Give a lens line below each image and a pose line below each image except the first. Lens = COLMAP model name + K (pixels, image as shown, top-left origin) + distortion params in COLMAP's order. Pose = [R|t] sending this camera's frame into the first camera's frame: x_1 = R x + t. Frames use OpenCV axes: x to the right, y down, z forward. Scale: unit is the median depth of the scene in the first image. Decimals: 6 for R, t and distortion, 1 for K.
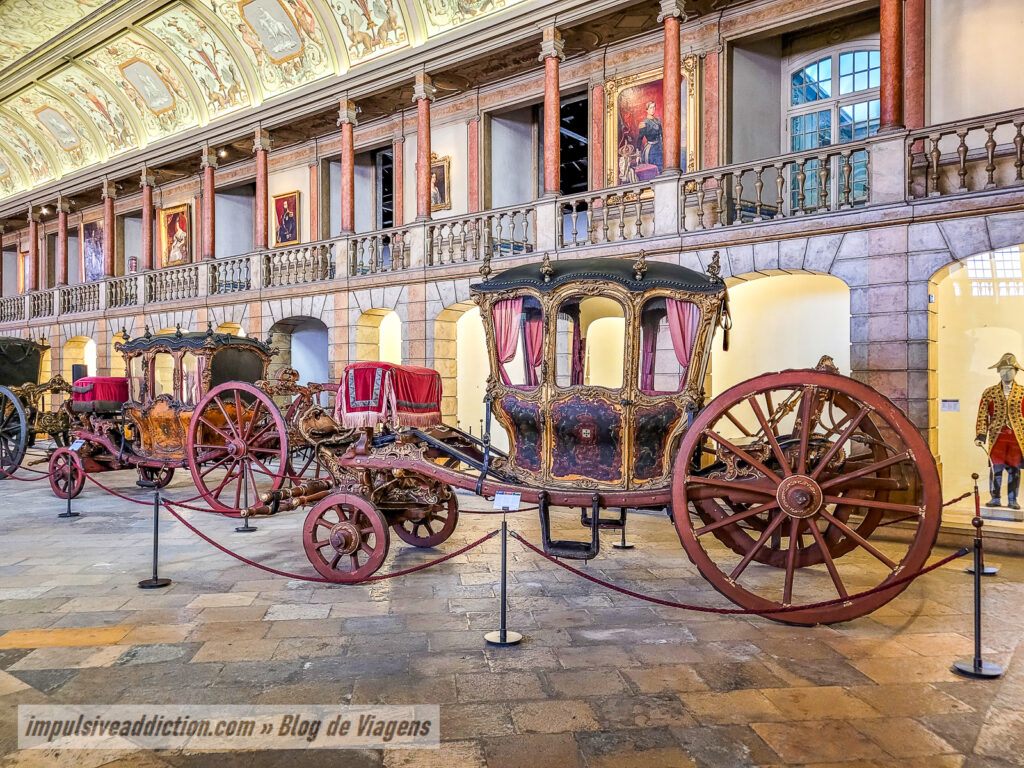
lens RADIAL K [[774.1, 0, 515.9], [0, 774.1, 386.5], [0, 0, 1]] dist [0.073041, -0.070526]
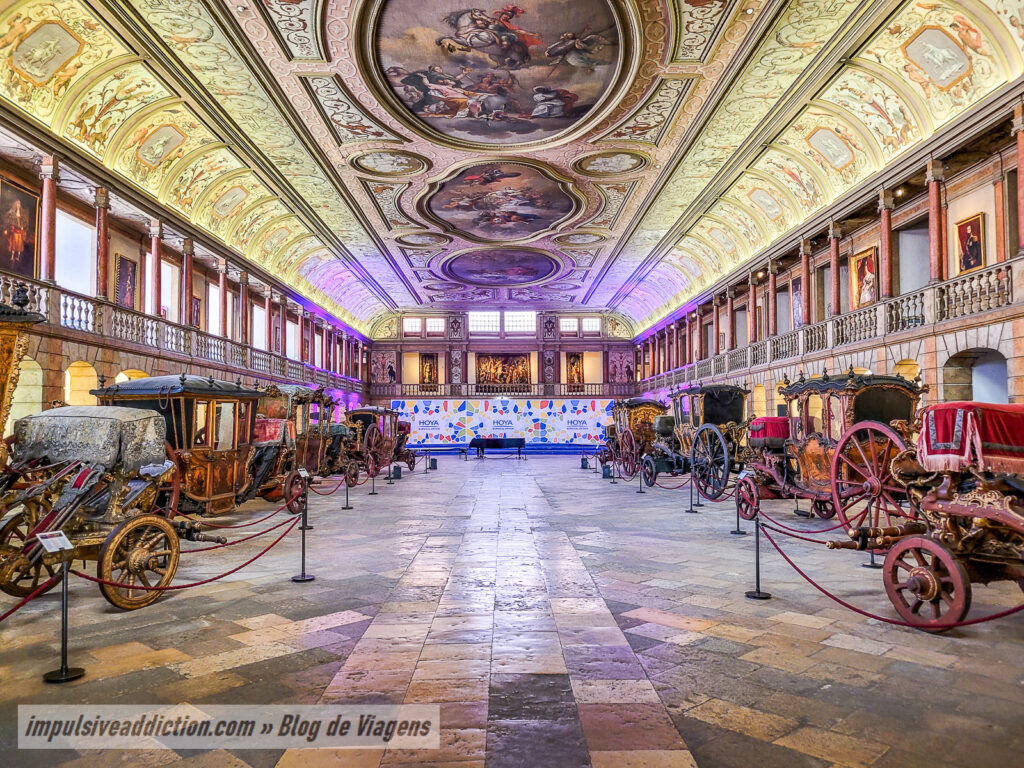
lens RADIAL K [[774.1, 0, 515.9], [0, 774.1, 386.5], [0, 0, 1]] dist [0.073041, -0.070526]
pose [[0.622714, -0.040064, -0.781423, 0.118633], [0.005573, 0.998890, -0.046772, -0.004488], [0.782430, 0.024771, 0.622246, -0.010240]]
